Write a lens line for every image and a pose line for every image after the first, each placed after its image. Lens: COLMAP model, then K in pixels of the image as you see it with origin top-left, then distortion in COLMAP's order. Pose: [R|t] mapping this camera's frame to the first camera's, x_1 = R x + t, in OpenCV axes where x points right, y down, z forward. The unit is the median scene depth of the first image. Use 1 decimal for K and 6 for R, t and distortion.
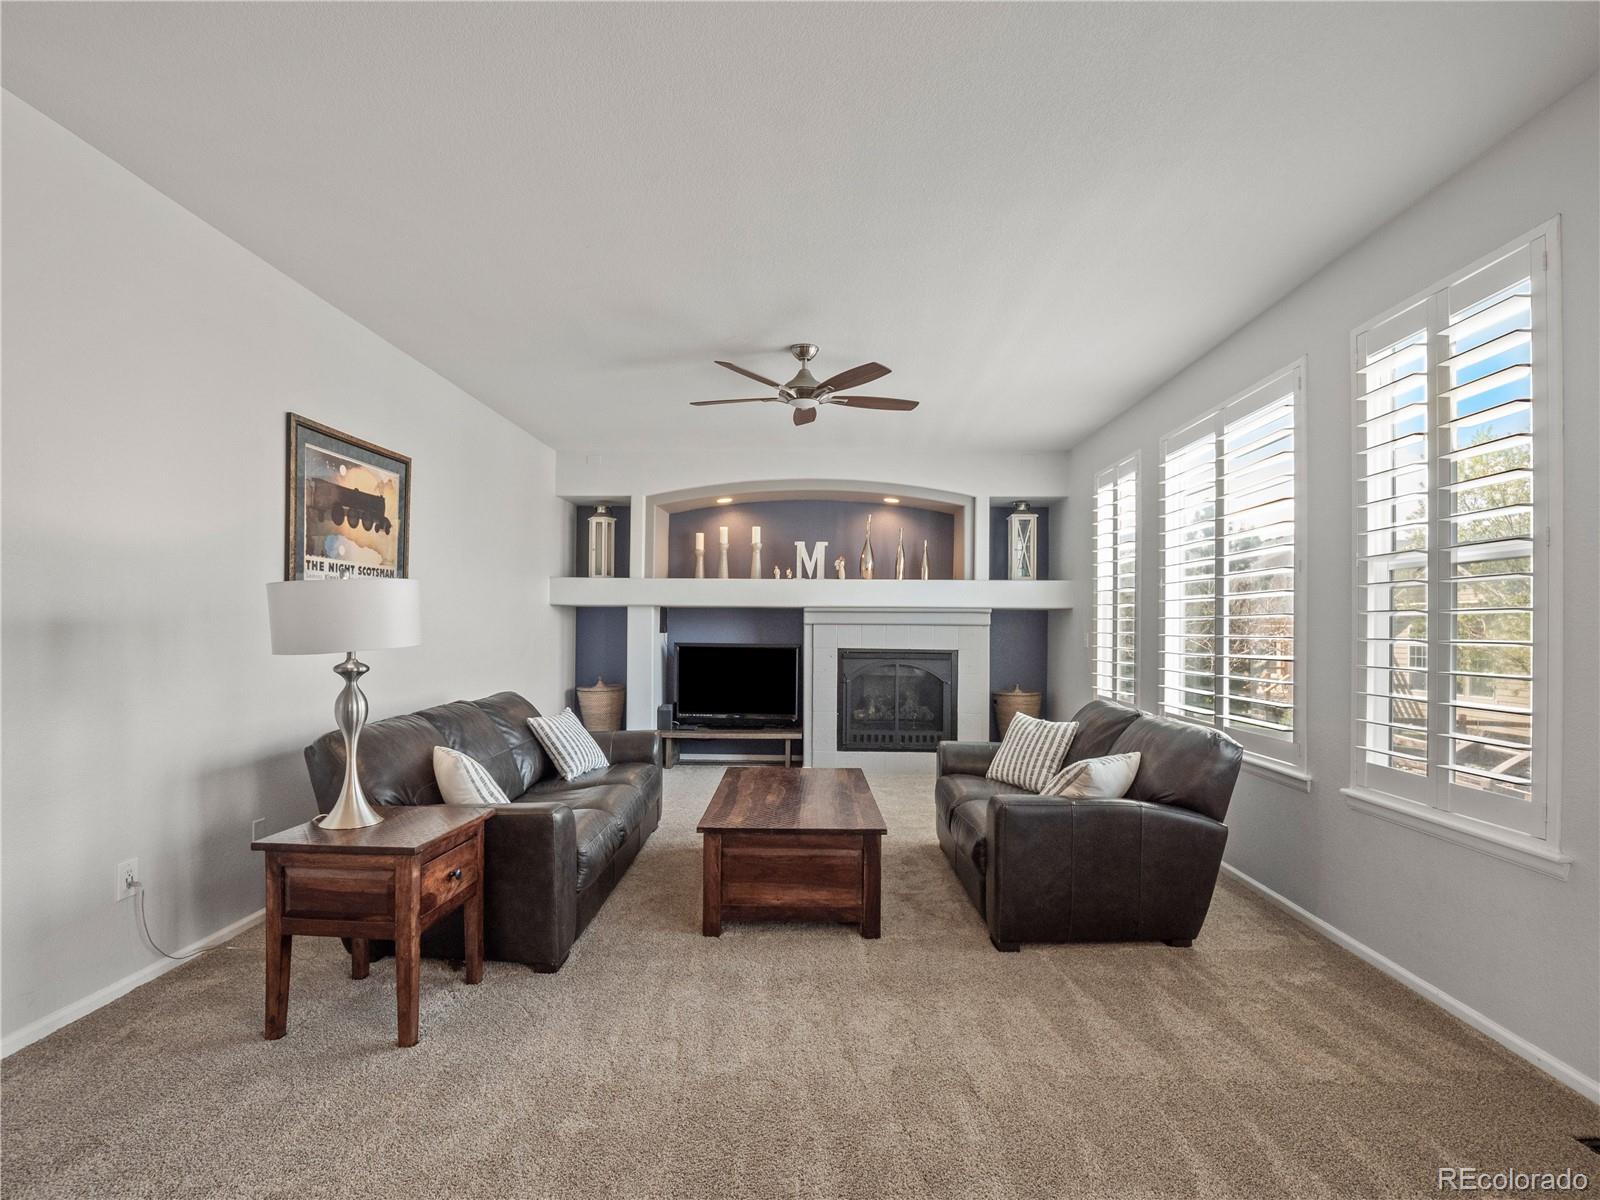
lens RADIAL K [[800.5, 0, 797.6], [0, 800.5, 634.4], [0, 0, 1]] dist [-0.000315, -0.015480]
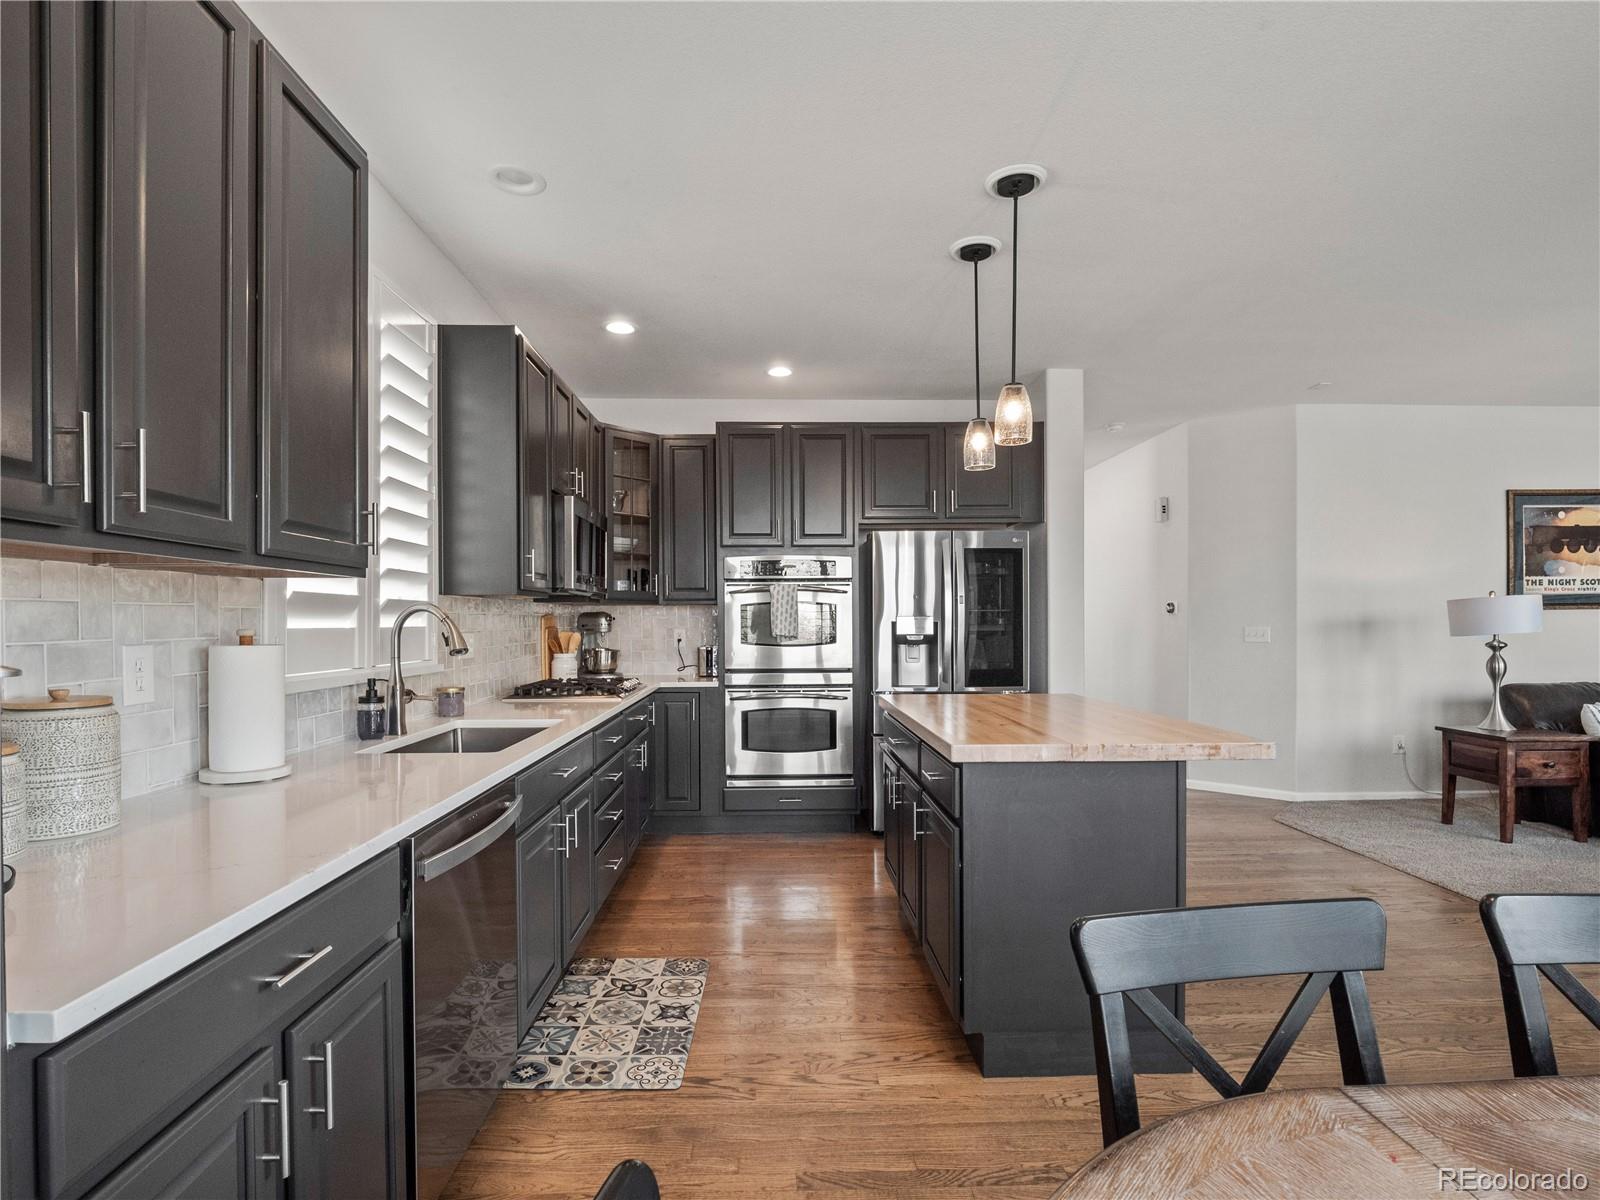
lens RADIAL K [[800.8, 0, 804.1], [0, 800.8, 622.0], [0, 0, 1]] dist [-0.023384, -0.000694]
pose [[0.074315, -0.008123, -0.997202, 0.836941], [-0.006167, 0.999944, -0.008605, 0.011693], [0.997216, 0.006790, 0.074260, -0.538082]]
